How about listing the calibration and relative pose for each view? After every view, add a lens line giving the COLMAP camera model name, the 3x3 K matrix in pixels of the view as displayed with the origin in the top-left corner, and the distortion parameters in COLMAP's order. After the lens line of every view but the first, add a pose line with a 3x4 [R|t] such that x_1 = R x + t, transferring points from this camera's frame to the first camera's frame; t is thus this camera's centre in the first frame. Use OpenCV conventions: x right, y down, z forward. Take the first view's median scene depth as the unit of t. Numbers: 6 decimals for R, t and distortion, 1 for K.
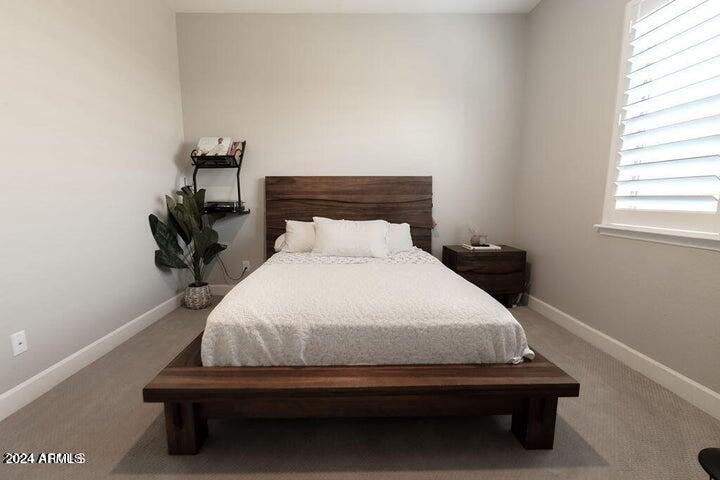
lens RADIAL K [[340.8, 0, 341.9], [0, 340.8, 218.9], [0, 0, 1]] dist [-0.002846, -0.000717]
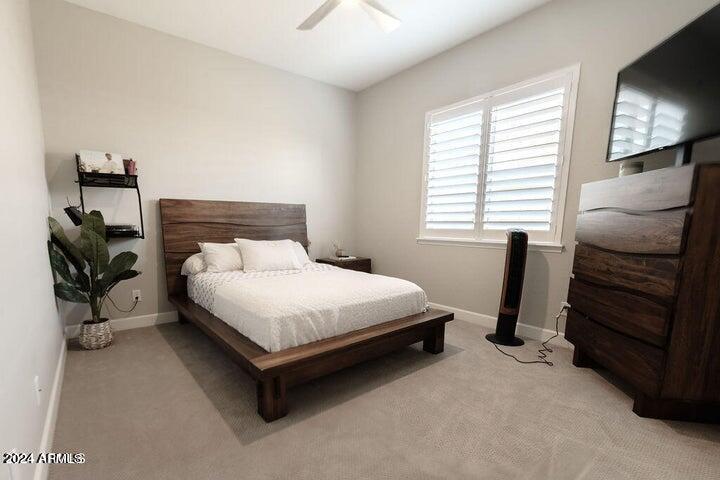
lens RADIAL K [[337.4, 0, 361.4], [0, 337.4, 223.1], [0, 0, 1]] dist [-0.000737, -0.000170]
pose [[0.764085, 0.002106, 0.645112, -0.444860], [0.035081, 0.998379, -0.044809, 0.007439], [-0.644161, 0.056869, 0.762773, -0.095130]]
